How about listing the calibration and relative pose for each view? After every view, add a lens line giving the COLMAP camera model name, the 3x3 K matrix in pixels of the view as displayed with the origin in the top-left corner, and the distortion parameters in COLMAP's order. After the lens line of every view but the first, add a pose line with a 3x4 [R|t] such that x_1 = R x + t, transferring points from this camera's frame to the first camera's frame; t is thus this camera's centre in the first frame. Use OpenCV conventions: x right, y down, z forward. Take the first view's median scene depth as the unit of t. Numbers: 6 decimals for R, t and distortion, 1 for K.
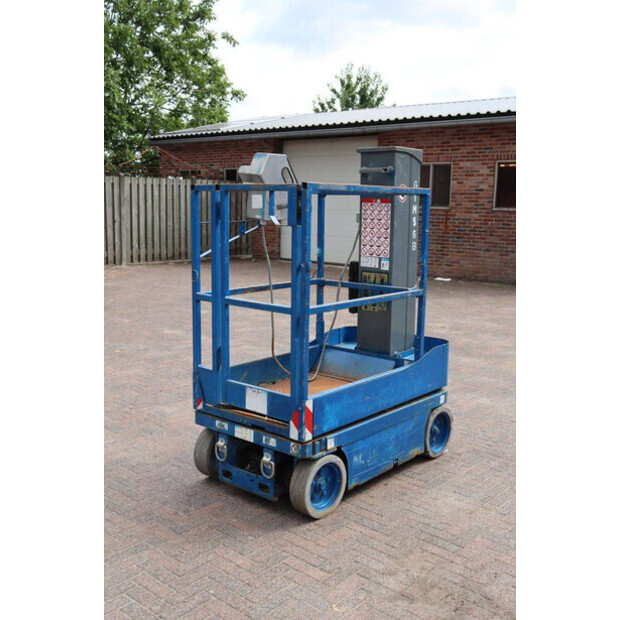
lens RADIAL K [[689.4, 0, 310.0], [0, 689.4, 310.0], [0, 0, 1]] dist [-0.033068, -0.004815]
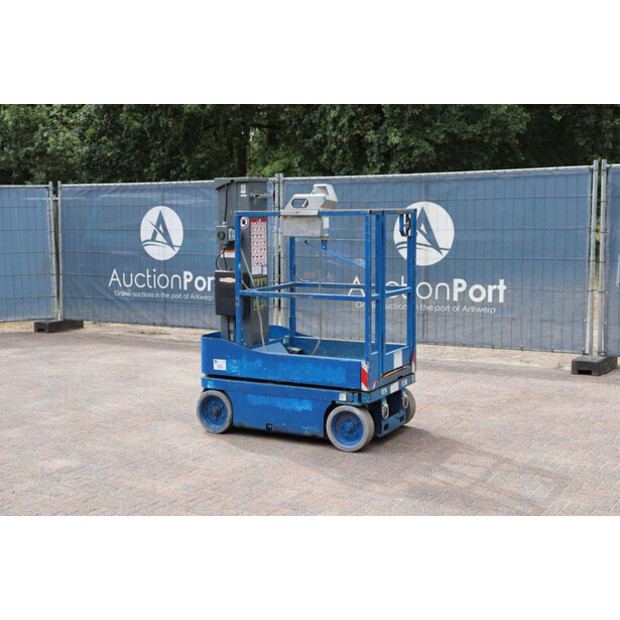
lens RADIAL K [[921.0, 0, 310.0], [0, 921.0, 310.0], [0, 0, 1]] dist [0.061643, 0.046924]
pose [[-0.211363, -0.121442, 0.969834, -1.764486], [0.156822, 0.975182, 0.156289, -0.278579], [-0.964745, 0.185125, -0.187072, 1.415906]]
